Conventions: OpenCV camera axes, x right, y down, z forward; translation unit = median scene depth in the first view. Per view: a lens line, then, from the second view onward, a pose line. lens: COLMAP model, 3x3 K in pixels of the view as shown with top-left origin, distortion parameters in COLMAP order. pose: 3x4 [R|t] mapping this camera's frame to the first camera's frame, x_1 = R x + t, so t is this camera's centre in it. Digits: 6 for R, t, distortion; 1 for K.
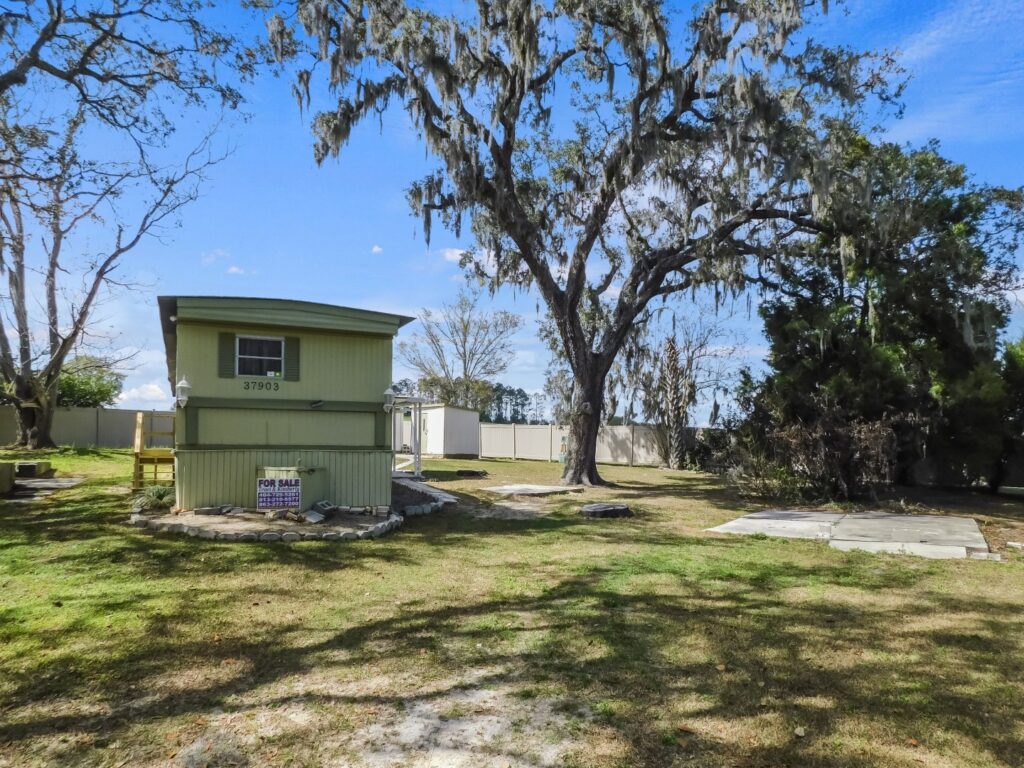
lens RADIAL K [[696.6, 0, 513.8], [0, 696.6, 433.7], [0, 0, 1]] dist [-0.069146, 0.047520]
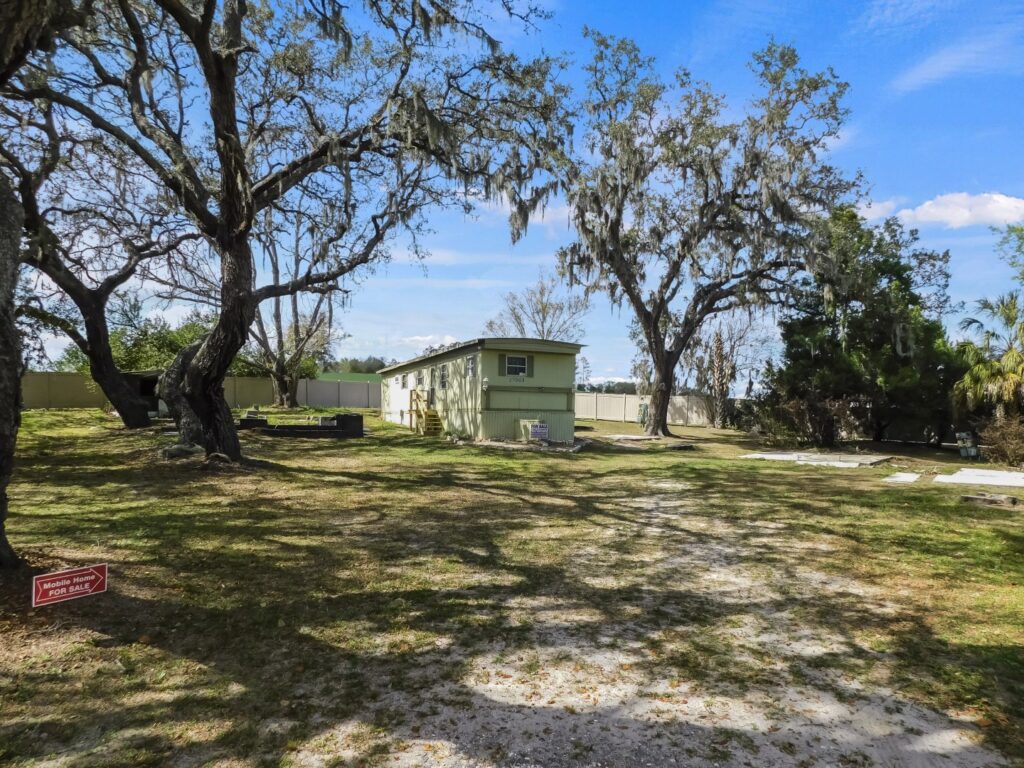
lens RADIAL K [[695.2, 0, 518.9], [0, 695.2, 436.4], [0, 0, 1]] dist [-0.069620, 0.059193]
pose [[0.998433, 0.016453, -0.053483, -0.127840], [-0.013323, 0.998206, 0.058367, -0.011445], [0.054348, -0.057563, 0.996862, -0.554434]]
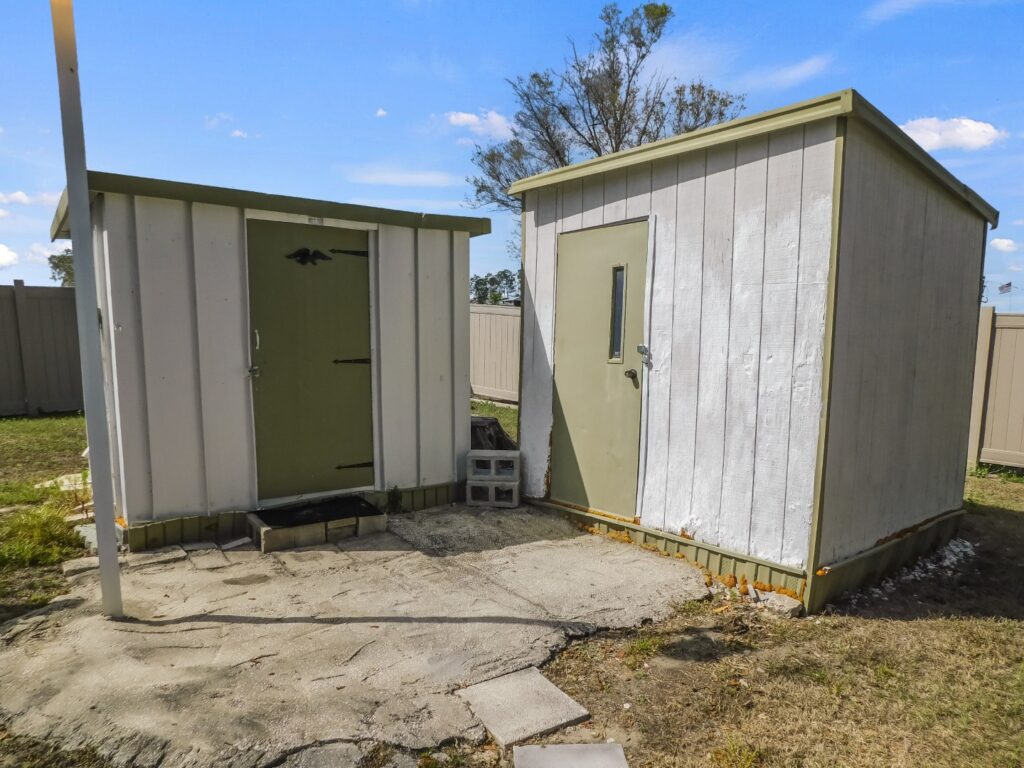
lens RADIAL K [[695.2, 0, 518.9], [0, 695.2, 436.4], [0, 0, 1]] dist [-0.069620, 0.059193]
pose [[0.990611, 0.011132, -0.136259, -0.199868], [0.009830, 0.988300, 0.152203, -0.013775], [0.136359, -0.152114, 0.978912, 1.332734]]
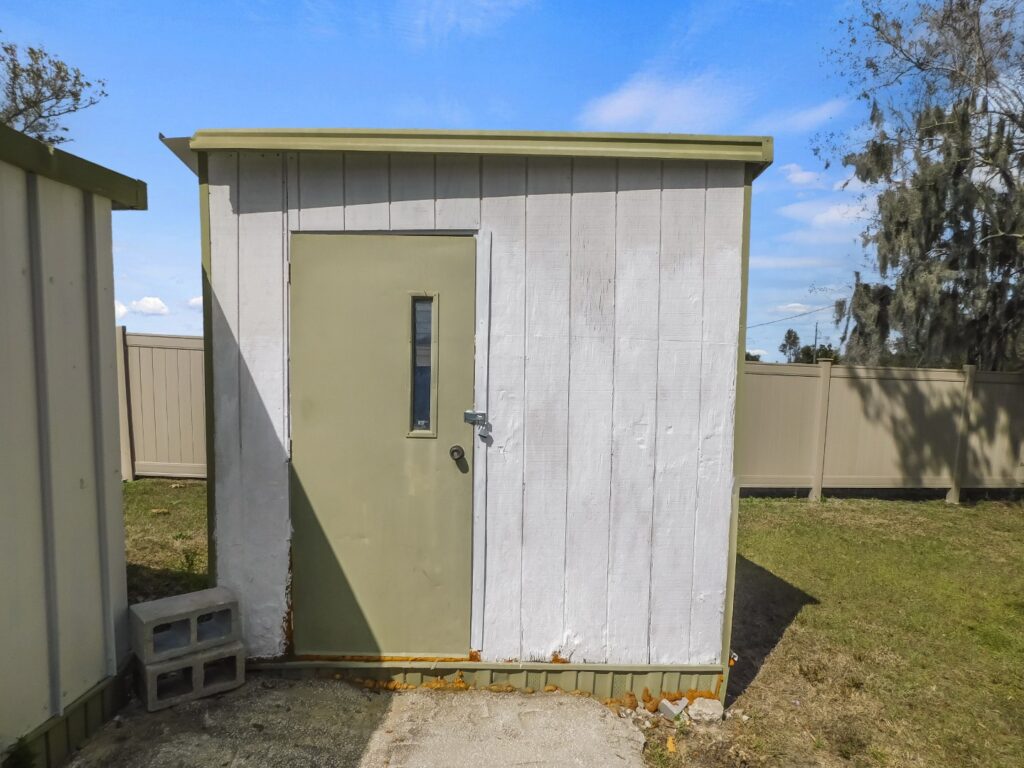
lens RADIAL K [[695.2, 0, 518.9], [0, 695.2, 436.4], [0, 0, 1]] dist [-0.069620, 0.059193]
pose [[0.725832, -0.069897, 0.684311, -0.282756], [-0.022832, 0.991828, 0.125525, -0.022025], [-0.687493, -0.106735, 0.718305, 1.428750]]
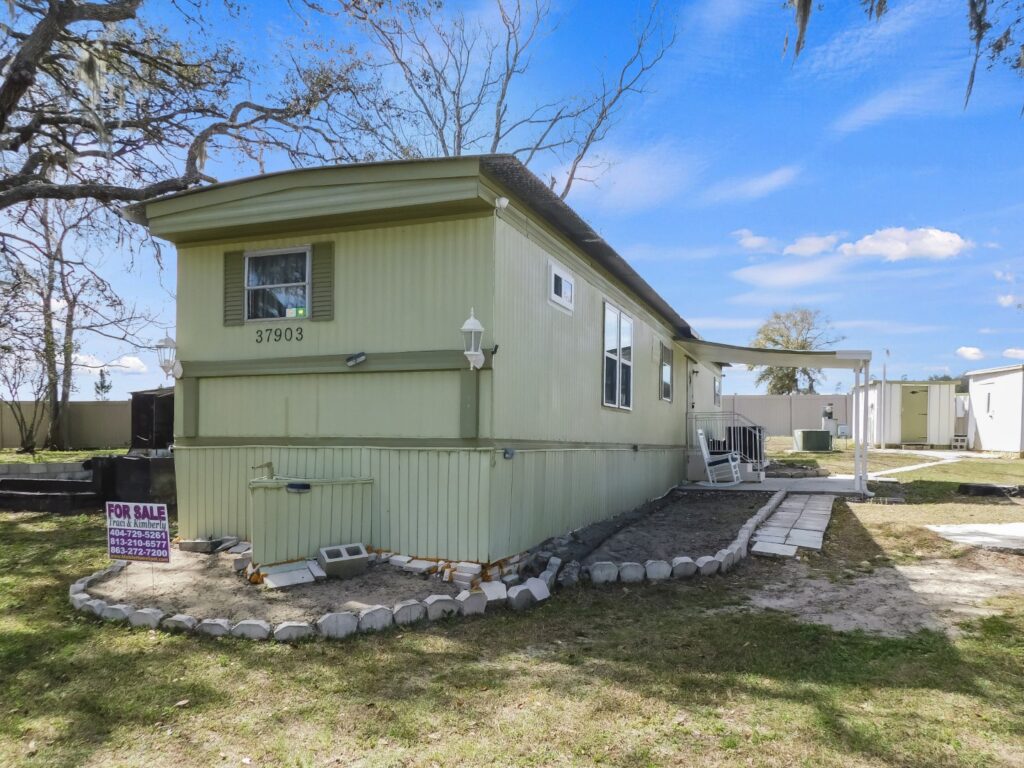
lens RADIAL K [[779.2, 0, 517.6], [0, 779.2, 443.1], [0, 0, 1]] dist [-0.000295, 0.004121]
pose [[0.686592, 0.006638, -0.727013, 0.127879], [0.012990, 0.999687, 0.021395, 0.005023], [0.726927, -0.024133, 0.686290, 0.363440]]
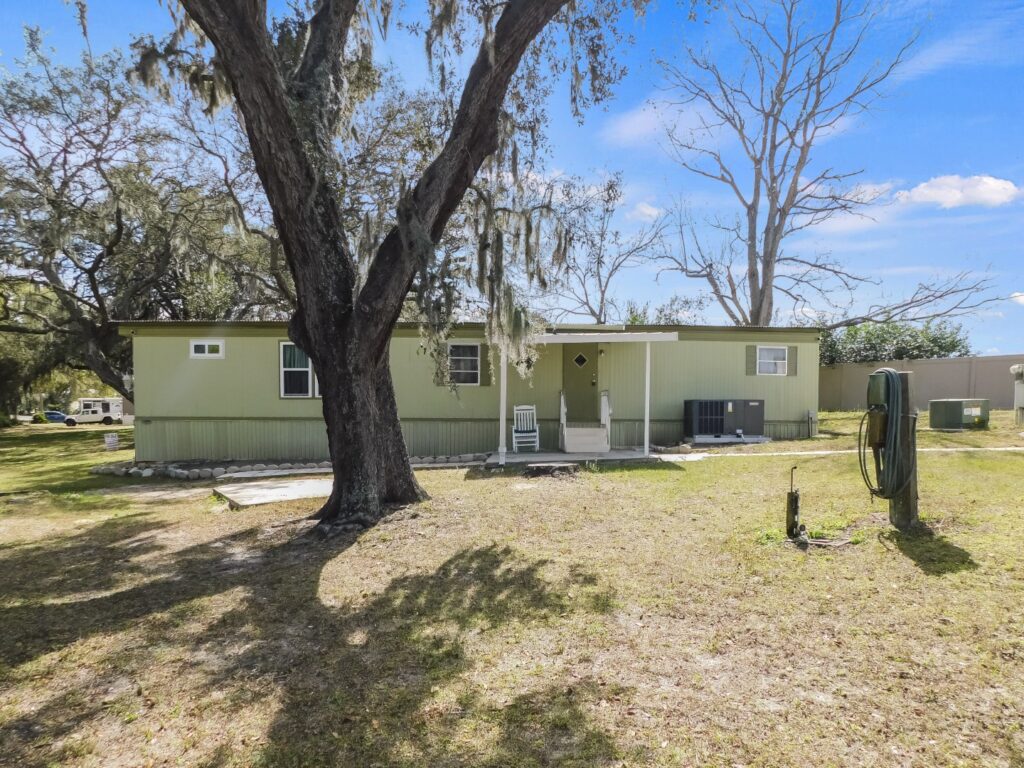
lens RADIAL K [[699.3, 0, 516.7], [0, 699.3, 438.9], [0, 0, 1]] dist [-0.054643, 0.031577]
pose [[-0.396031, 0.045396, -0.917114, 0.429274], [0.027372, 0.998917, 0.037625, 0.017158], [0.917829, -0.010202, -0.396844, 1.248465]]
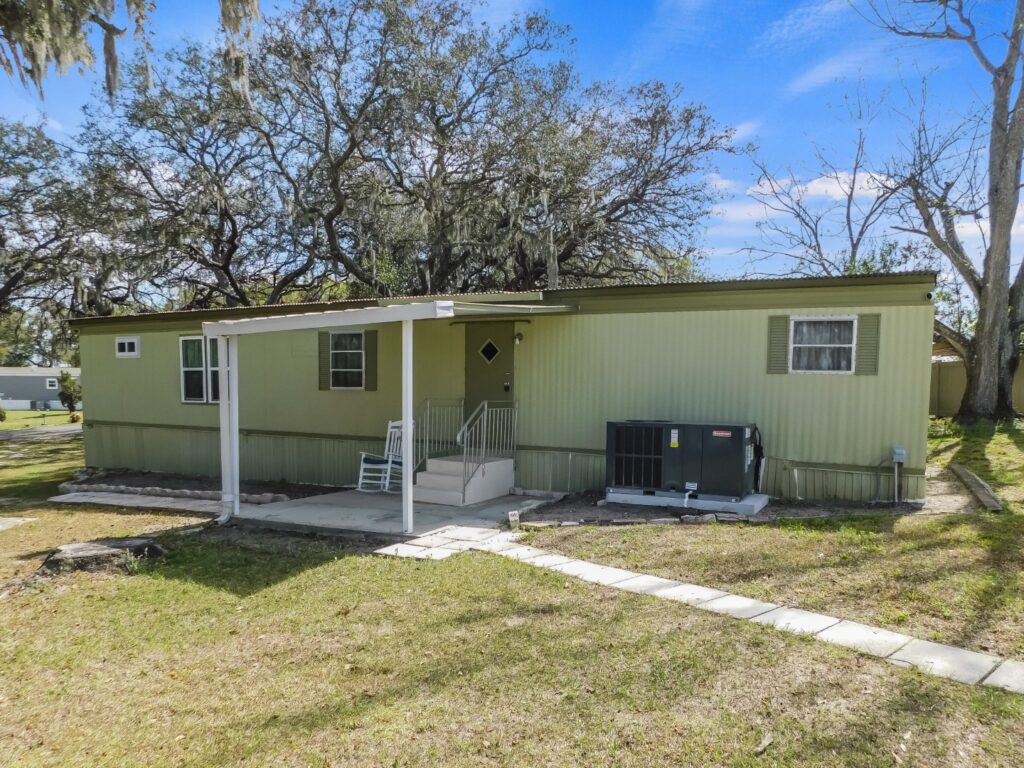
lens RADIAL K [[699.3, 0, 516.7], [0, 699.3, 438.9], [0, 0, 1]] dist [-0.054643, 0.031577]
pose [[-0.797196, 0.044399, -0.602086, -0.026826], [0.013395, 0.998347, 0.055885, -0.004297], [0.603572, 0.036487, -0.796473, 1.411741]]
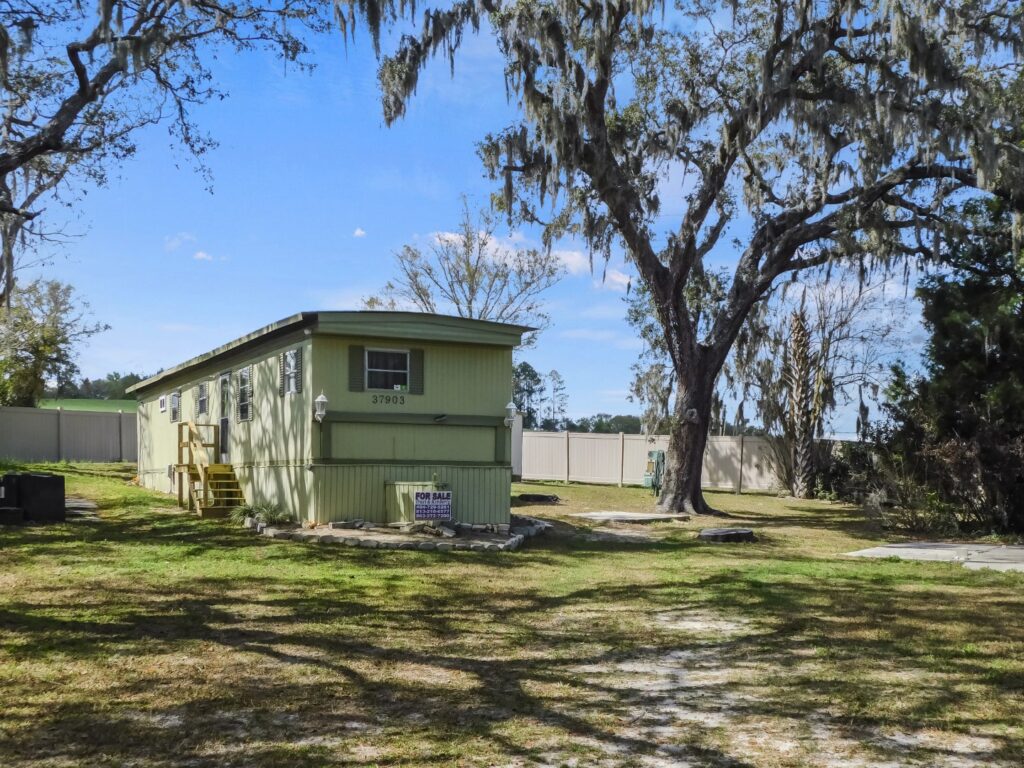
lens RADIAL K [[1245.1, 0, 510.5], [0, 1245.1, 505.2], [0, 0, 1]] dist [-0.001839, 0.048230]
pose [[0.999963, 0.008405, 0.001934, -0.101165], [-0.008492, 0.998690, 0.050453, -0.005189], [-0.001507, -0.050468, 0.998725, -0.407716]]
